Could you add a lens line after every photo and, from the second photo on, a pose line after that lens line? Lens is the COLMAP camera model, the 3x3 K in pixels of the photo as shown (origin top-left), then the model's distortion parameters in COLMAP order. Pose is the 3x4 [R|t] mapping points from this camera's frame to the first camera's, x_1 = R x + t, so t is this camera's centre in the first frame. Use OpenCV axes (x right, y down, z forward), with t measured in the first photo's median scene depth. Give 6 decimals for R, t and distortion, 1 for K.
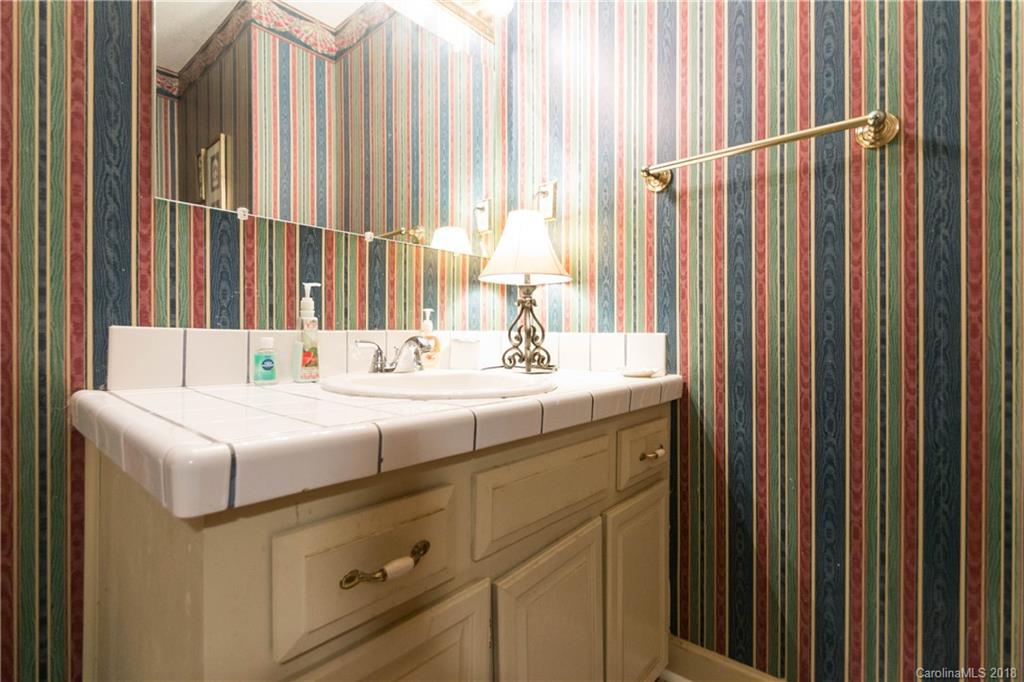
lens RADIAL K [[475.3, 0, 508.1], [0, 475.3, 339.2], [0, 0, 1]] dist [0.001963, -0.000801]
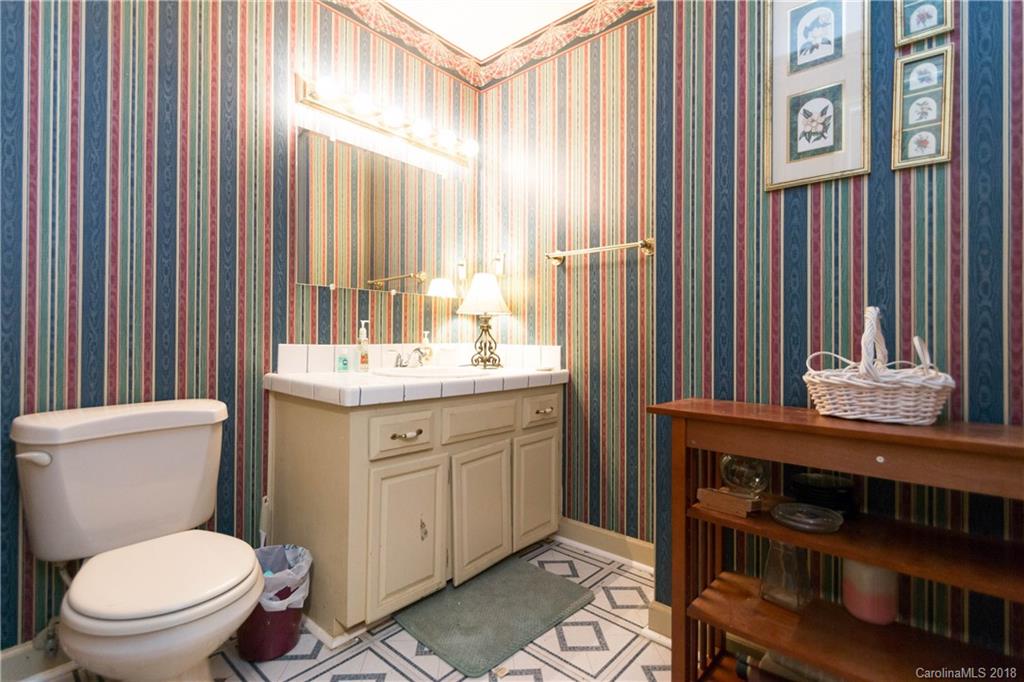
lens RADIAL K [[475.3, 0, 515.8], [0, 475.3, 340.2], [0, 0, 1]] dist [0.001963, -0.000801]
pose [[0.999986, 0.004689, 0.002393, 0.169710], [-0.004683, 0.999986, -0.002384, -0.030790], [-0.002404, 0.002373, 0.999994, -0.808580]]
